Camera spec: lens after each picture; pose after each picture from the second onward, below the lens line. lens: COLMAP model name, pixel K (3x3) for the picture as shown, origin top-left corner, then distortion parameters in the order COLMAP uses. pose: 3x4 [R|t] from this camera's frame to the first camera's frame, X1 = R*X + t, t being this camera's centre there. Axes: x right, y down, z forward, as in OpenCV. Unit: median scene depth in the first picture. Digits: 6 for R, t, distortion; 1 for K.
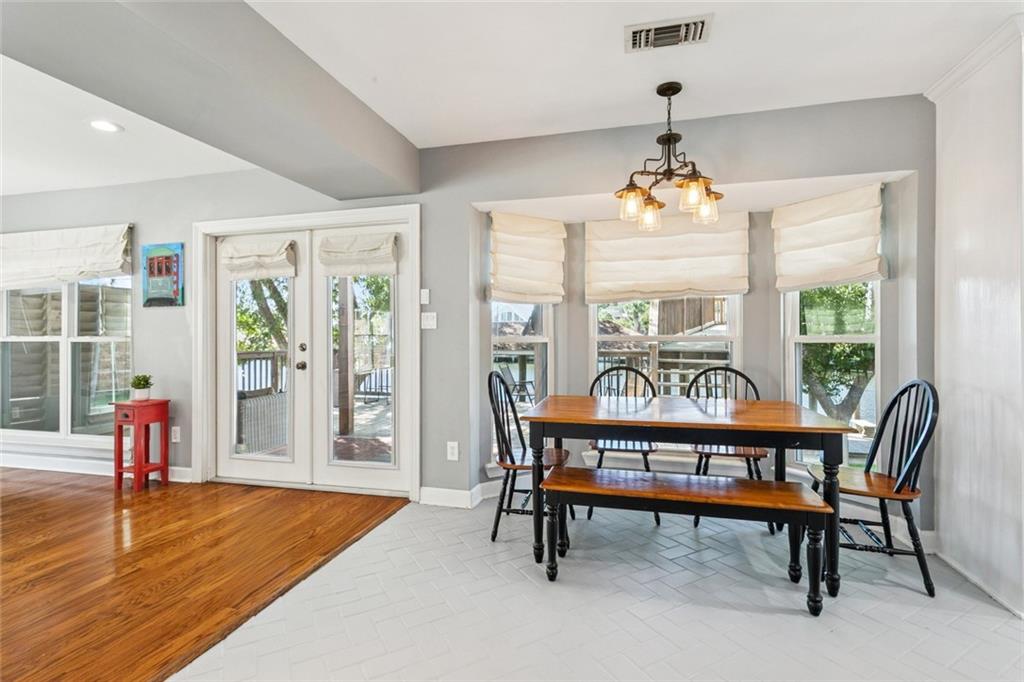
lens RADIAL K [[491.8, 0, 511.5], [0, 491.8, 333.1], [0, 0, 1]] dist [0.001182, 0.000341]
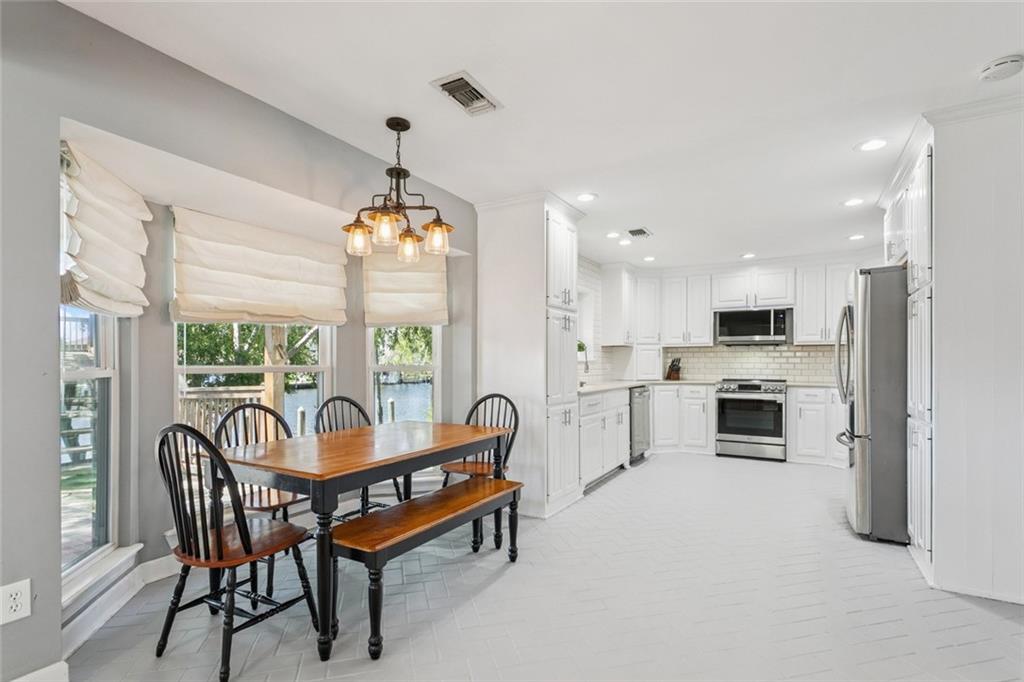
lens RADIAL K [[511.2, 0, 508.6], [0, 511.2, 368.2], [0, 0, 1]] dist [-0.000114, 0.000387]
pose [[0.250661, -0.007697, 0.968044, -0.580478], [-0.003503, 0.999955, 0.008858, -0.001642], [-0.968069, -0.005612, 0.250622, 0.458286]]
